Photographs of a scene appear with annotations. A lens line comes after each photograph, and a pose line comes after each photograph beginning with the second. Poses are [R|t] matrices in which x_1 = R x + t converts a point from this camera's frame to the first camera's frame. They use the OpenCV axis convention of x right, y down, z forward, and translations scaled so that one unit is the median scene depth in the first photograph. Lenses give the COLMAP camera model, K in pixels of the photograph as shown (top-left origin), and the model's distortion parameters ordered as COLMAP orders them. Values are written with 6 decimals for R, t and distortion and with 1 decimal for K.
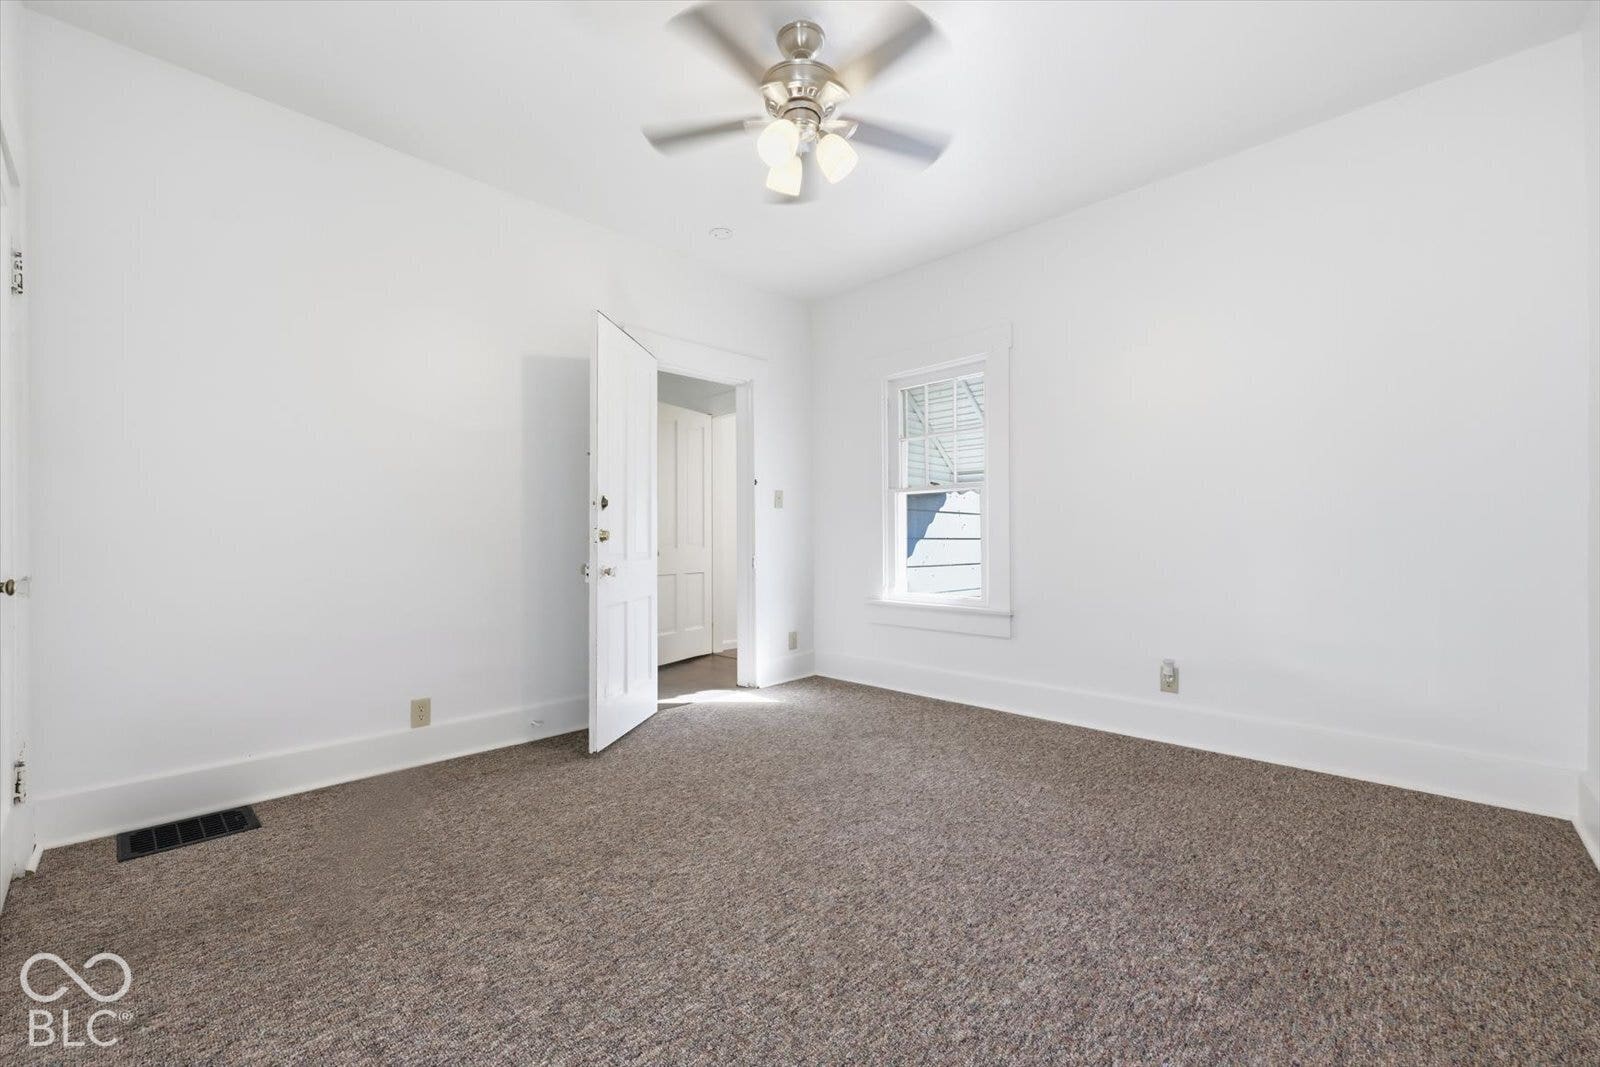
lens RADIAL K [[656.0, 0, 788.2], [0, 656.0, 534.1], [0, 0, 1]] dist [0.000114, 0.000109]
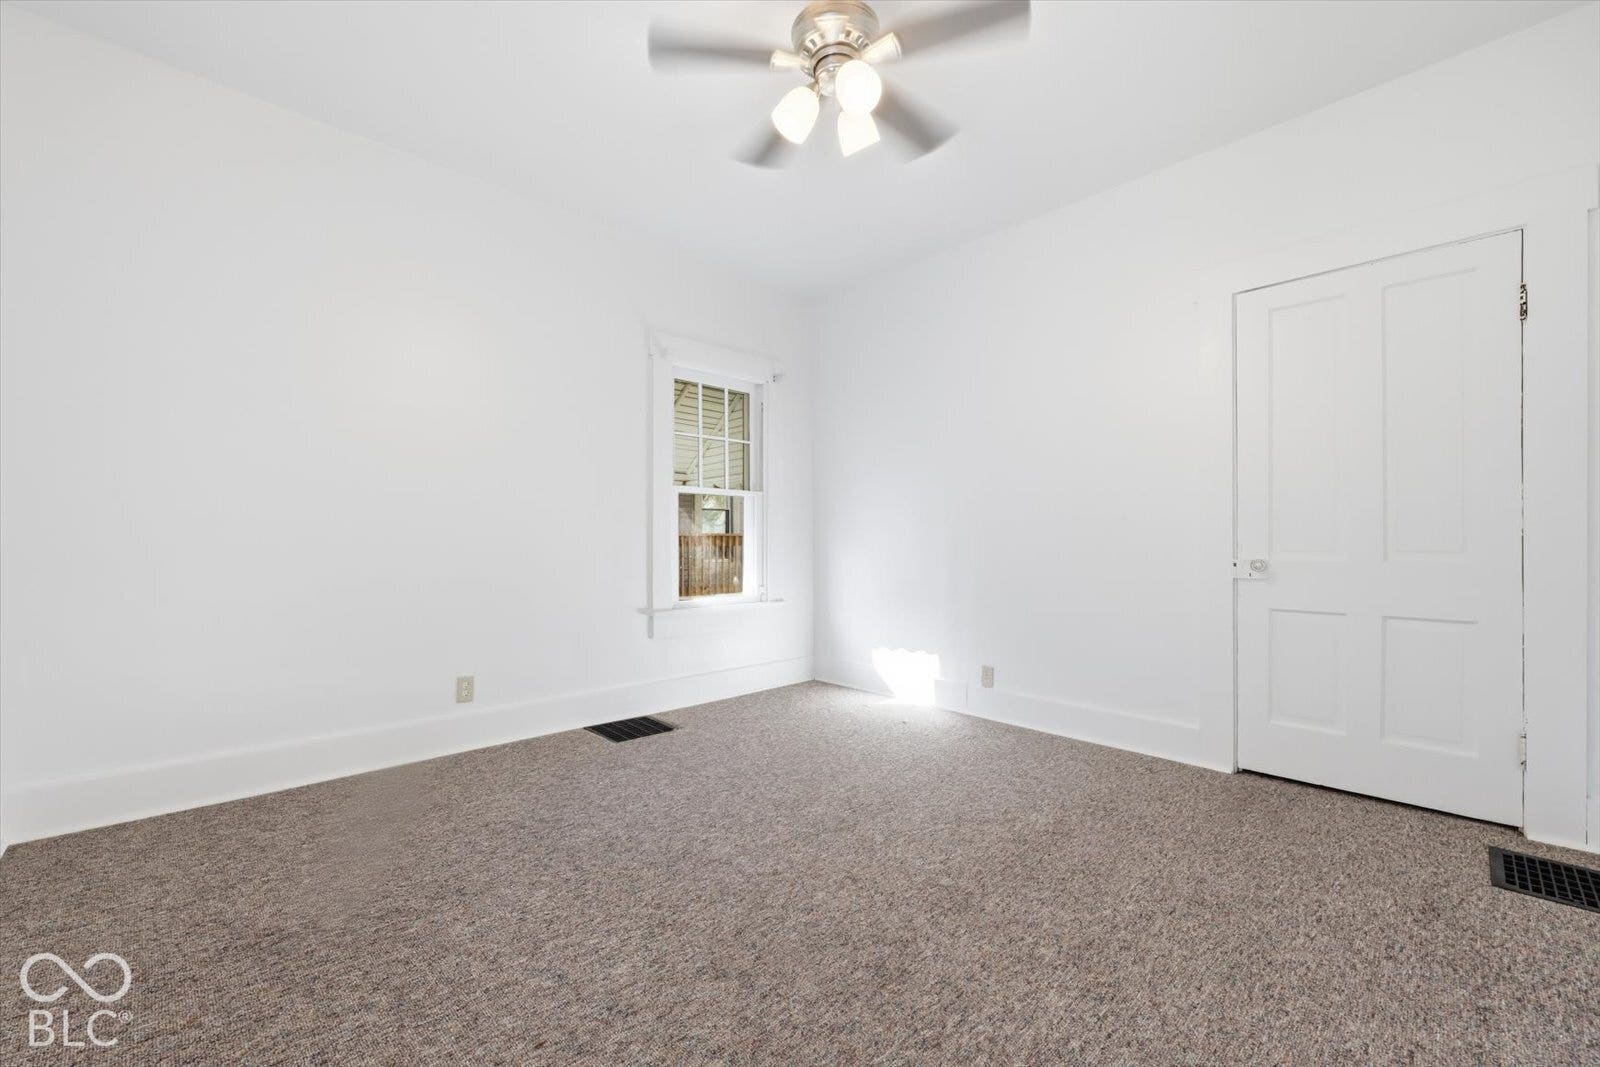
lens RADIAL K [[656.0, 0, 788.2], [0, 656.0, 534.1], [0, 0, 1]] dist [0.000114, 0.000109]
pose [[-0.999293, 0.001227, 0.037577, 0.073255], [0.000462, 0.999793, -0.020355, 0.022614], [-0.037595, -0.020323, -0.999086, 2.455529]]
